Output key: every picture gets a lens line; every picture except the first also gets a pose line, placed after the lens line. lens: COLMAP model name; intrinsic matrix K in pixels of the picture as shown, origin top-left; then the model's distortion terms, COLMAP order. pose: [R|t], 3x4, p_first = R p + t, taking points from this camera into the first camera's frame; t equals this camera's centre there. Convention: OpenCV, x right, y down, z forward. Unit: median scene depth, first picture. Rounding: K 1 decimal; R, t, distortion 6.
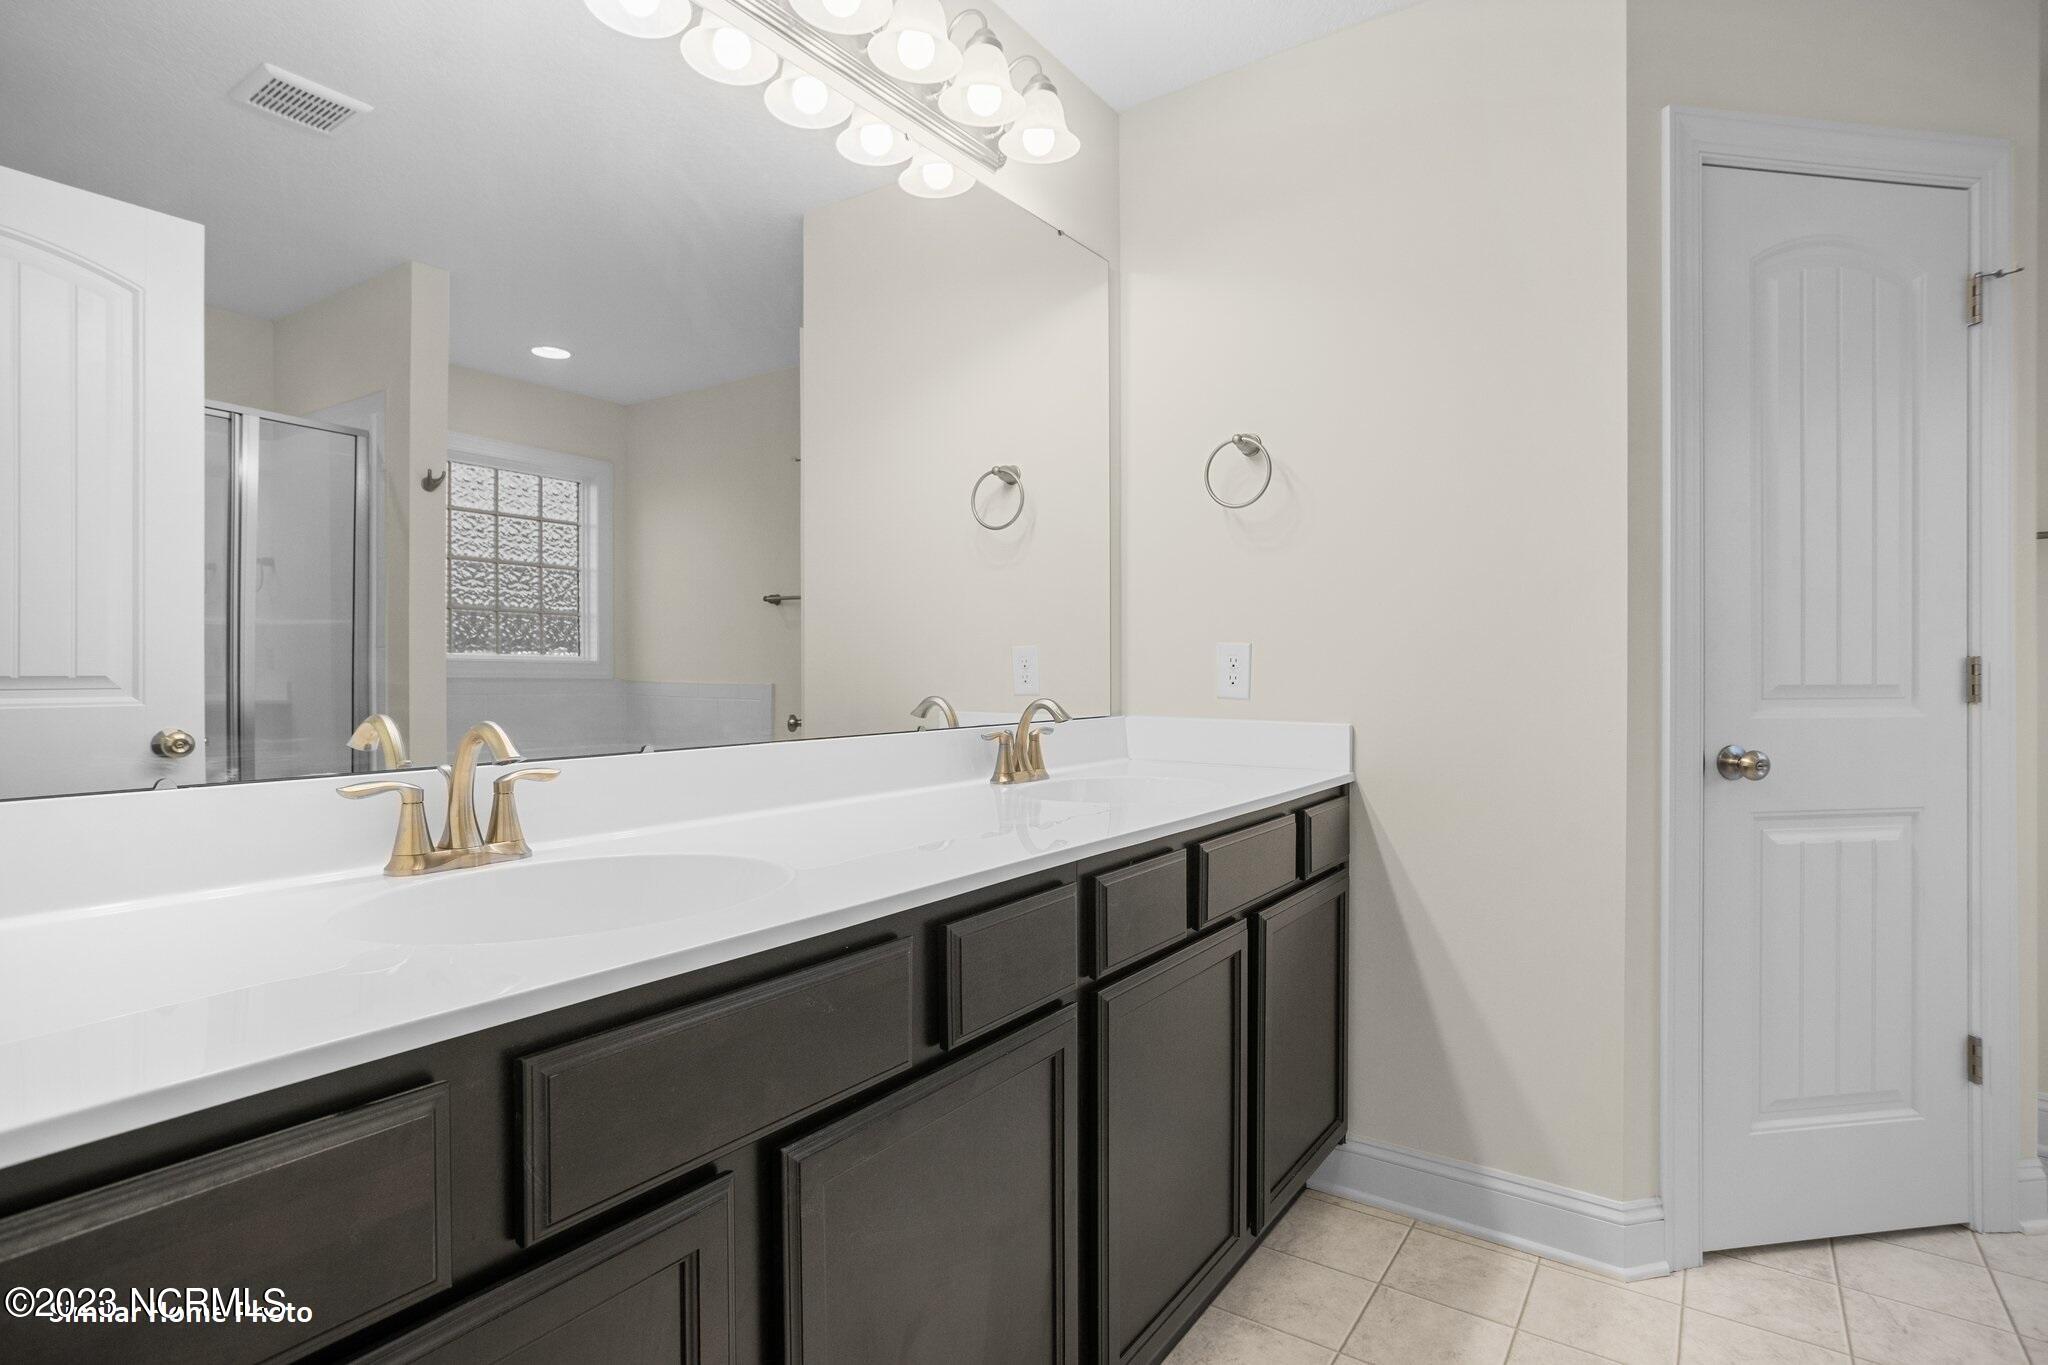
lens RADIAL K [[1049.9, 0, 1011.7], [0, 1049.9, 664.9], [0, 0, 1]] dist [-0.030201, 0.018260]
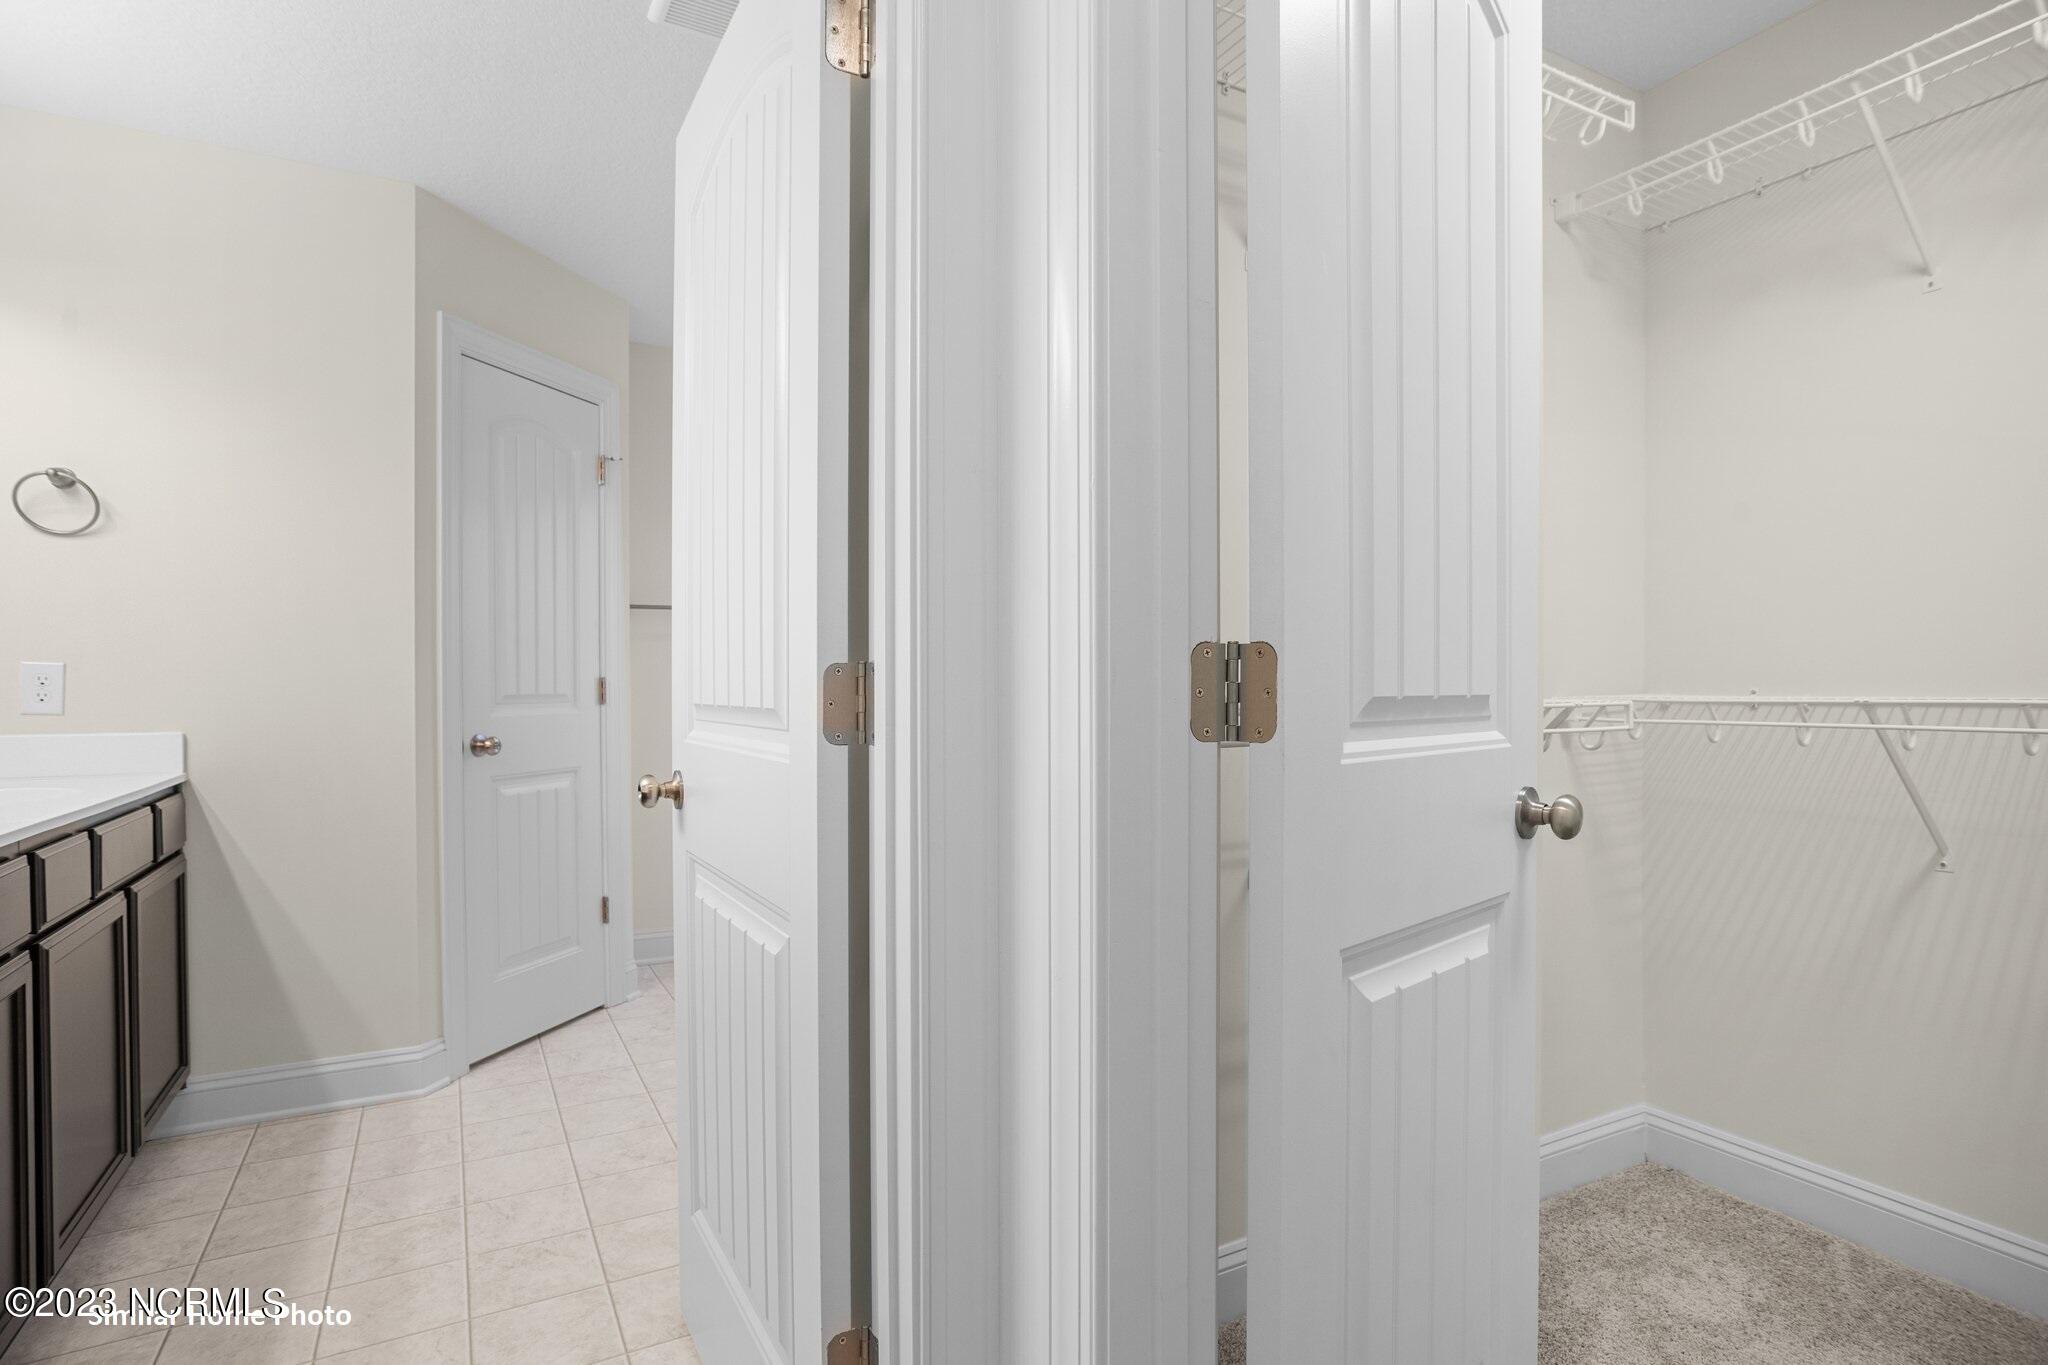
lens RADIAL K [[1049.9, 0, 1028.3], [0, 1049.9, 684.9], [0, 0, 1]] dist [-0.030201, 0.018260]
pose [[0.421969, -0.001304, 0.906609, -0.366703], [0.011603, 0.999925, -0.003962, 0.020129], [-0.906536, 0.012191, 0.421953, -0.393747]]
